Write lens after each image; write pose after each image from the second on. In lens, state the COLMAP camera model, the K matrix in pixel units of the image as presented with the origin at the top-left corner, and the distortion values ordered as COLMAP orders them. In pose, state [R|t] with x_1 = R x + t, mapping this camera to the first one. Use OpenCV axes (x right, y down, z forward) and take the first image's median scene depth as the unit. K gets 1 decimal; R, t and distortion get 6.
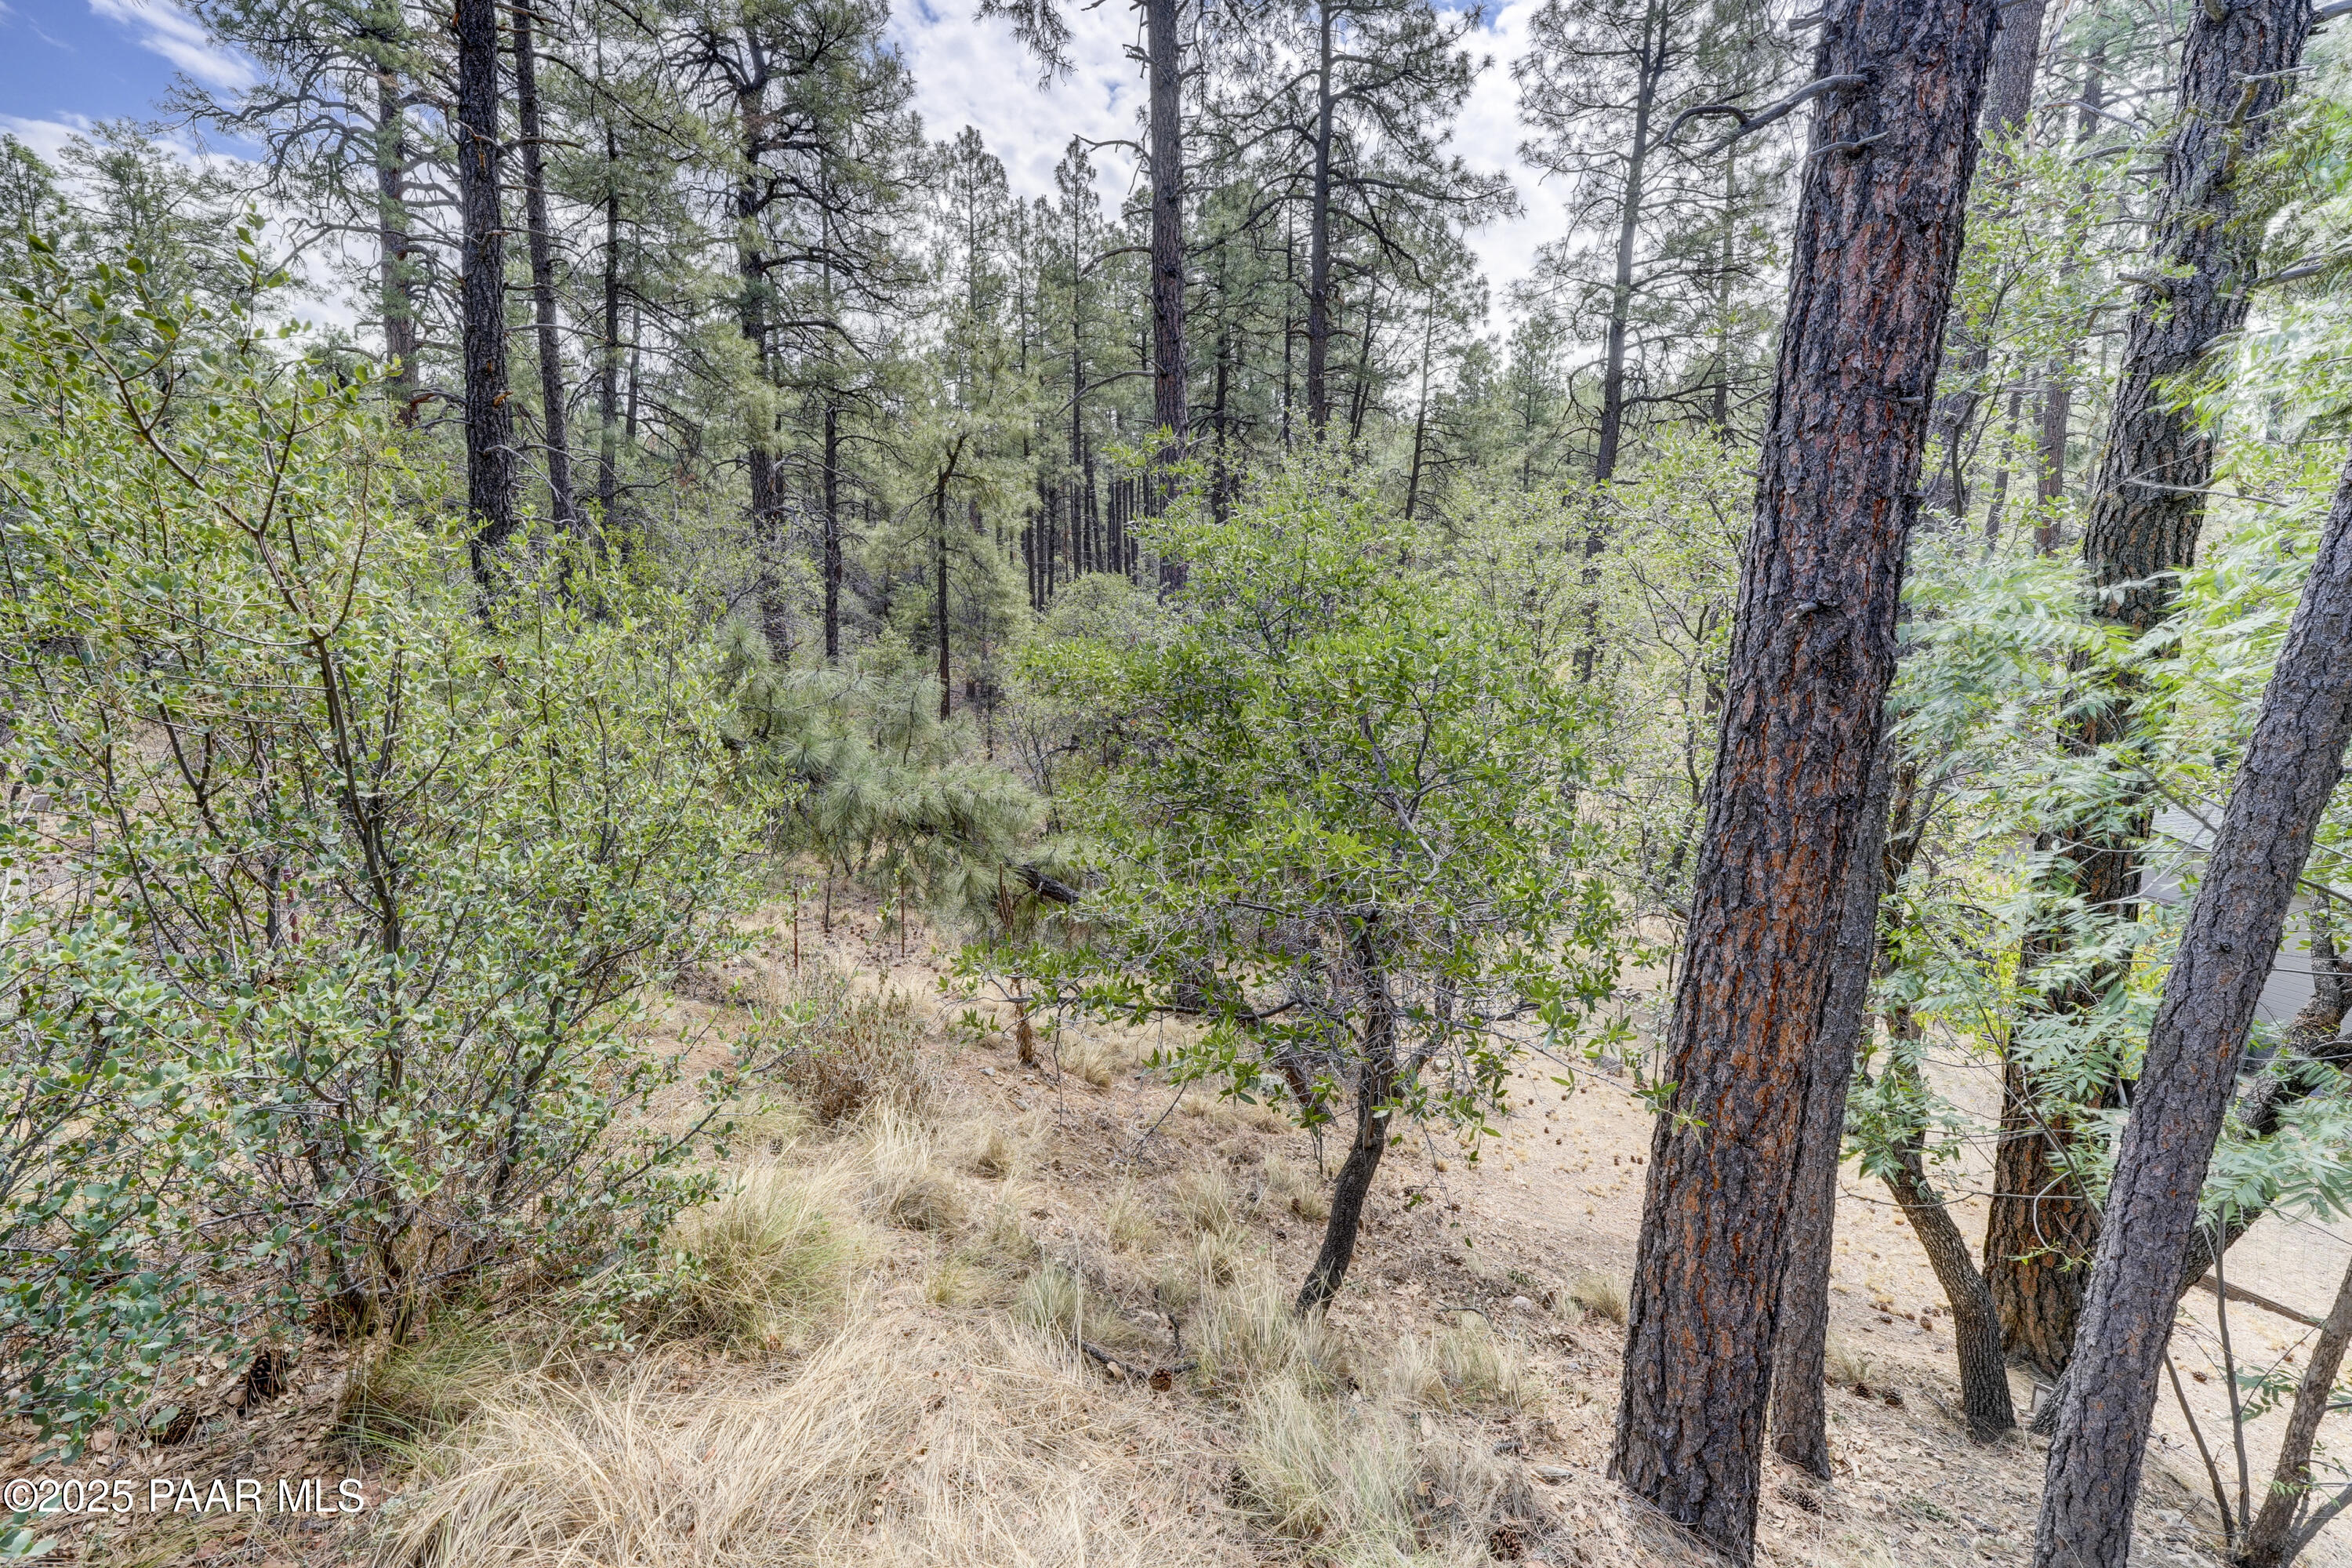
lens RADIAL K [[1091.3, 0, 1140.3], [0, 1091.3, 772.5], [0, 0, 1]] dist [-0.023247, 0.013893]
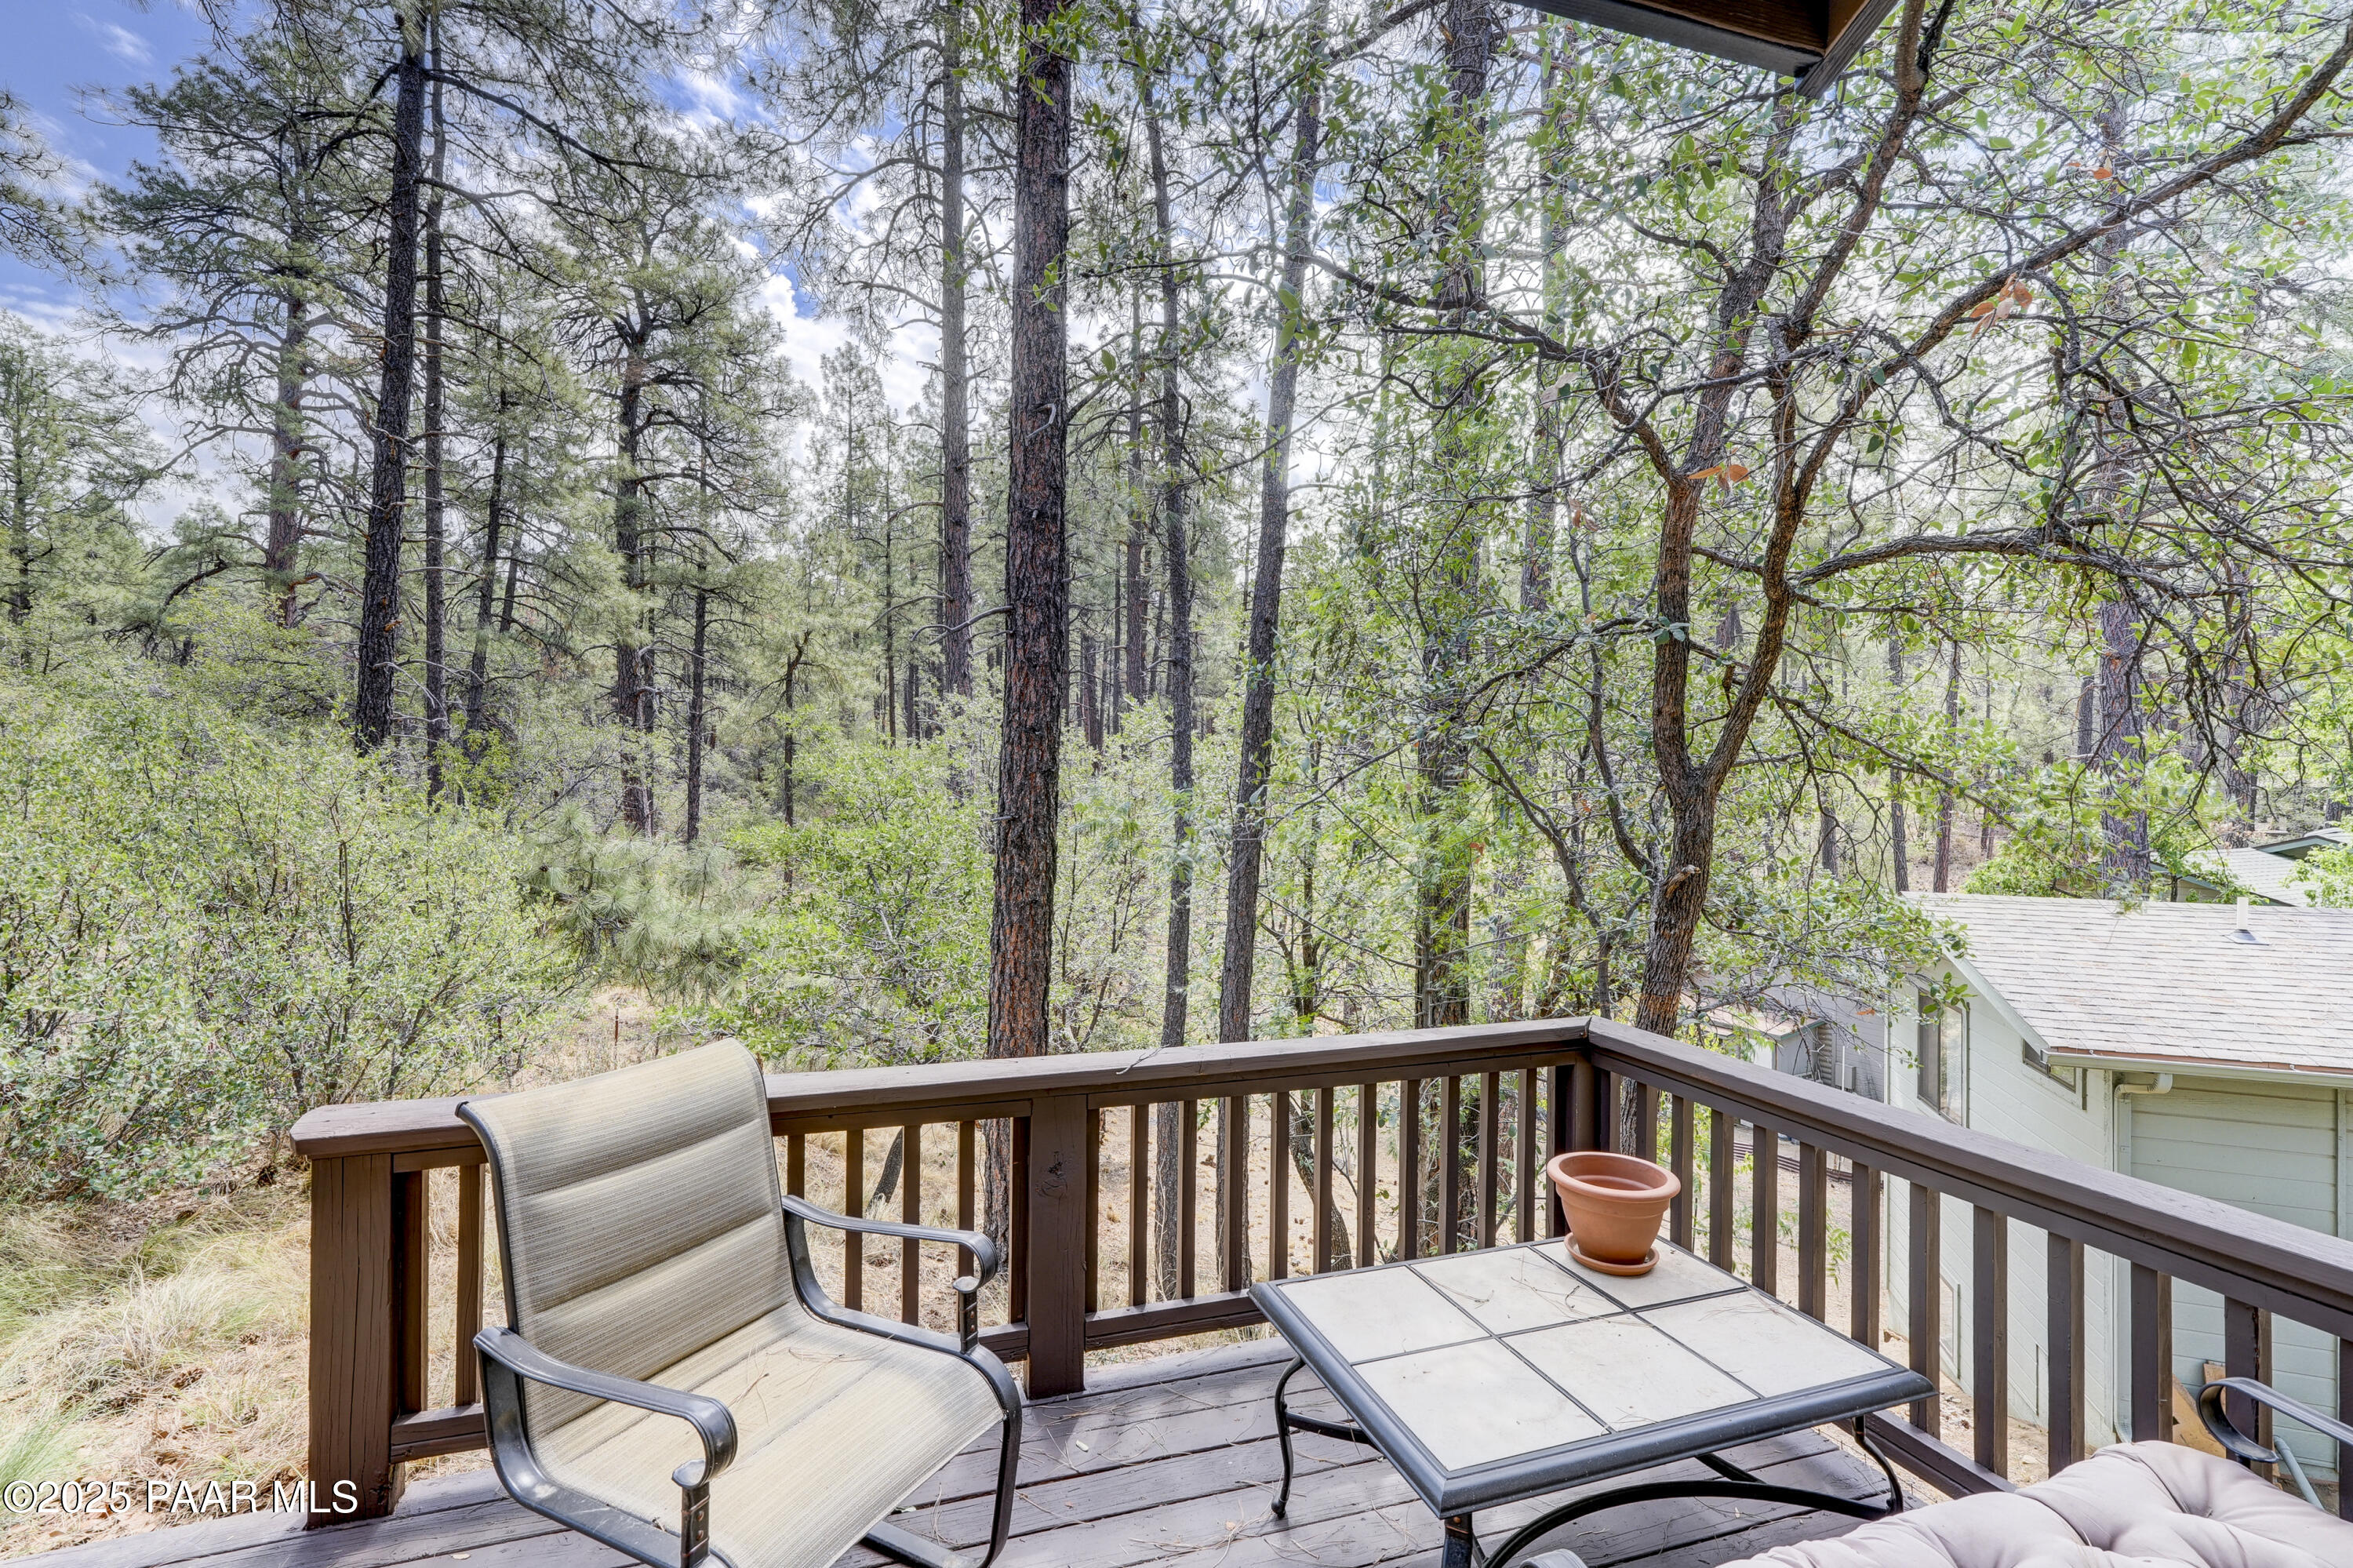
lens RADIAL K [[1136.4, 0, 1240.9], [0, 1136.4, 747.8], [0, 0, 1]] dist [-0.064410, 0.021343]
pose [[0.988162, -0.009436, 0.153126, 0.081265], [0.033684, 0.987097, -0.156542, 0.011520], [-0.149673, 0.159846, 0.975729, -0.161127]]
